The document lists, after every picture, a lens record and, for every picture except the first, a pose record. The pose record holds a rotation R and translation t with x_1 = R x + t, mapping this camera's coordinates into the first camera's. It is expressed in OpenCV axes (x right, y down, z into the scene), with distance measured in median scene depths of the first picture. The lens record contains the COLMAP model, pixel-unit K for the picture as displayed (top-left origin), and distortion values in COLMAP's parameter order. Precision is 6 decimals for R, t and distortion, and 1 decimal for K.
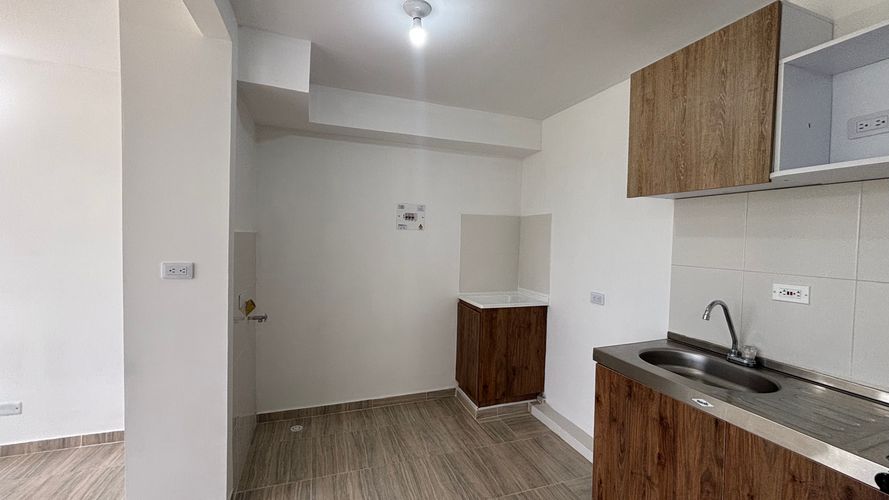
lens RADIAL K [[359.5, 0, 443.8], [0, 359.5, 248.5], [0, 0, 1]] dist [0.001906, -0.000966]
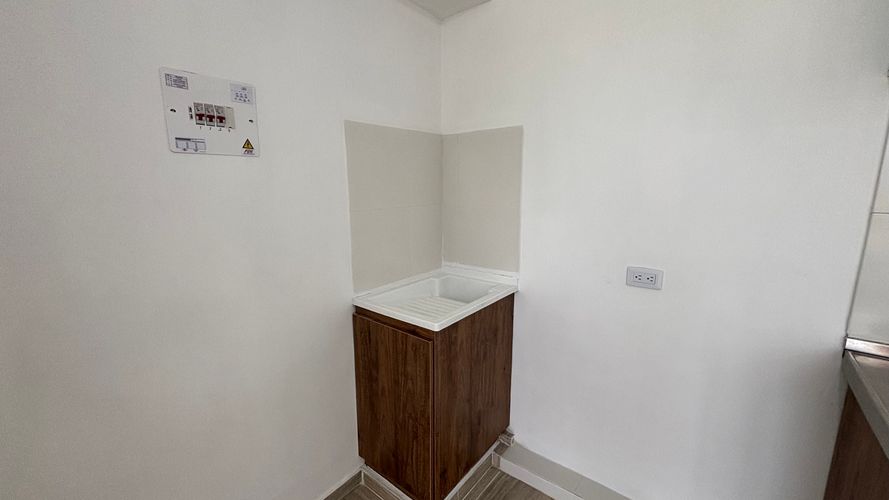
lens RADIAL K [[359.5, 0, 443.8], [0, 359.5, 248.5], [0, 0, 1]] dist [0.001906, -0.000966]
pose [[0.849920, -0.122754, 0.512413, -0.123788], [0.042093, 0.985194, 0.166196, -0.012866], [-0.525228, -0.119684, 0.842503, 0.728341]]
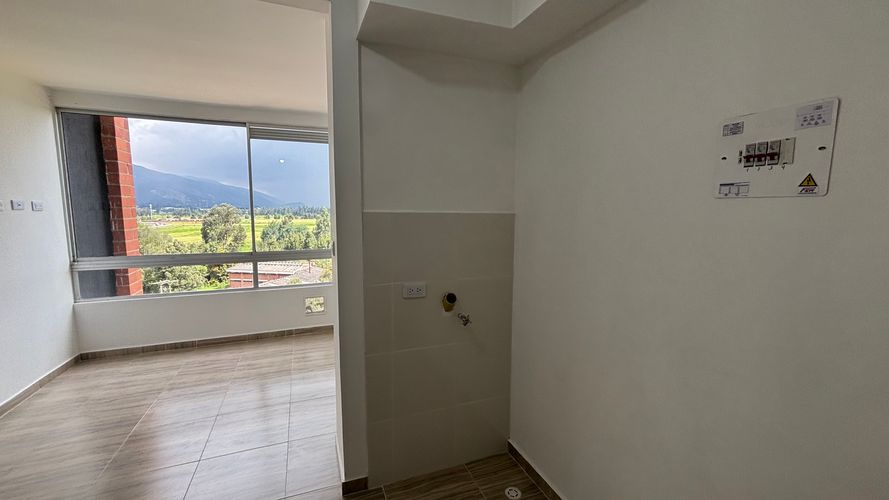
lens RADIAL K [[362.4, 0, 443.0], [0, 362.4, 247.7], [0, 0, 1]] dist [0.000090, 0.000279]
pose [[0.026089, 0.086865, -0.995878, 0.272657], [-0.038433, 0.995568, 0.085832, -0.031739], [0.998921, 0.036036, 0.029312, 0.915407]]
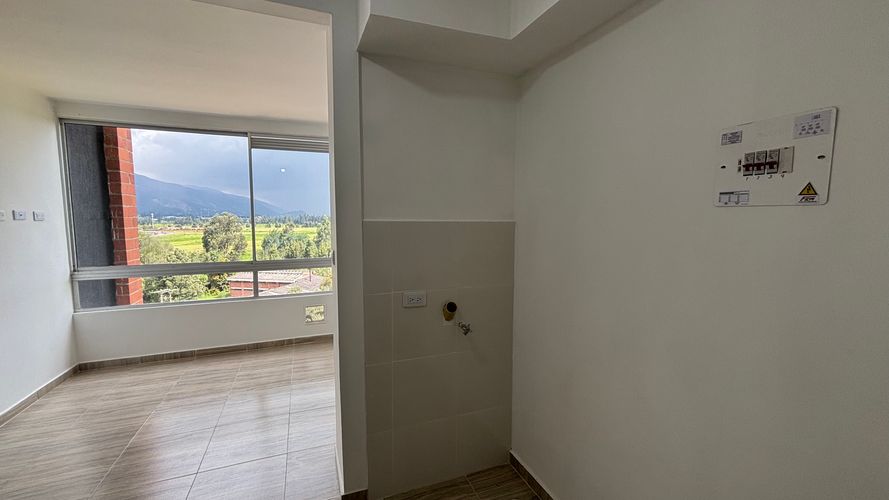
lens RADIAL K [[362.4, 0, 443.0], [0, 362.4, 247.7], [0, 0, 1]] dist [0.000090, 0.000279]
pose [[0.024419, 0.065097, -0.997580, 0.271242], [-0.034992, 0.997322, 0.064224, -0.033759], [0.999089, 0.033339, 0.026632, 0.916598]]
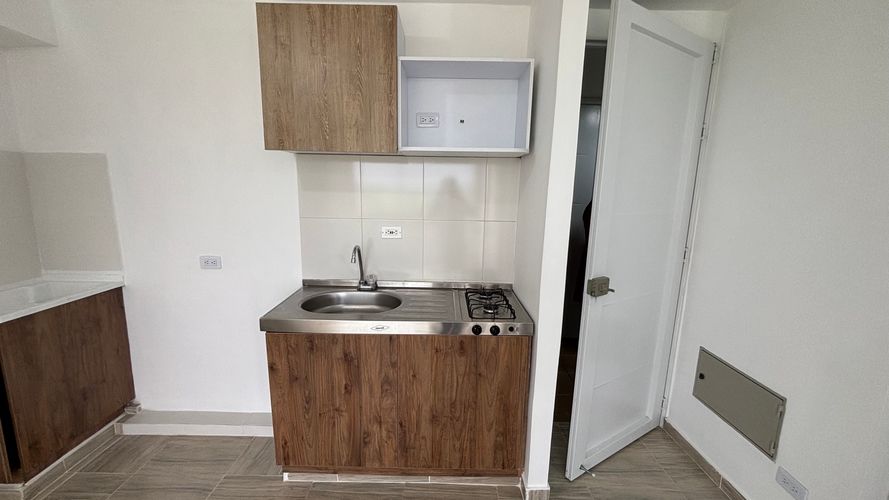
lens RADIAL K [[359.5, 0, 443.8], [0, 359.5, 248.5], [0, 0, 1]] dist [0.001906, -0.000966]
pose [[0.341424, -0.176907, 0.923111, -0.175404], [0.019425, 0.983246, 0.181246, -0.040019], [-0.939709, -0.043950, 0.339140, 0.199340]]
